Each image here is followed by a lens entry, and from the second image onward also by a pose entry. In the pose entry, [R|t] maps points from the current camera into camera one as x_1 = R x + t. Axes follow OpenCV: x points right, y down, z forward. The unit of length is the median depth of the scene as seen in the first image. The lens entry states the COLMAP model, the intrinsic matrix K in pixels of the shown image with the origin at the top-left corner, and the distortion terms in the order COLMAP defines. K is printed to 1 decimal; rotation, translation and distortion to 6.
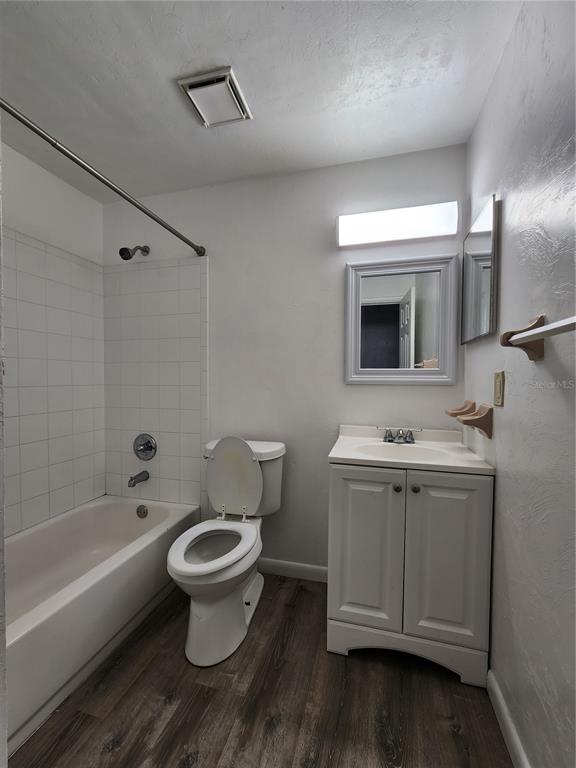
lens RADIAL K [[315.8, 0, 289.4], [0, 315.8, 385.3], [0, 0, 1]] dist [0.003494, -0.001247]
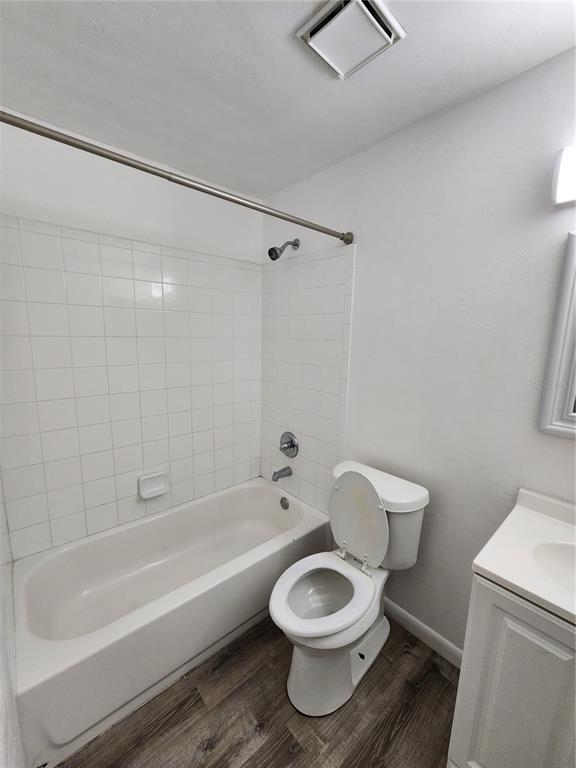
lens RADIAL K [[315.8, 0, 288.1], [0, 315.8, 385.4], [0, 0, 1]] dist [0.003494, -0.001247]
pose [[0.836416, 0.102879, -0.538353, 0.089490], [-0.034755, 0.990204, 0.135231, -0.166319], [0.546992, -0.094399, 0.831798, 0.202593]]
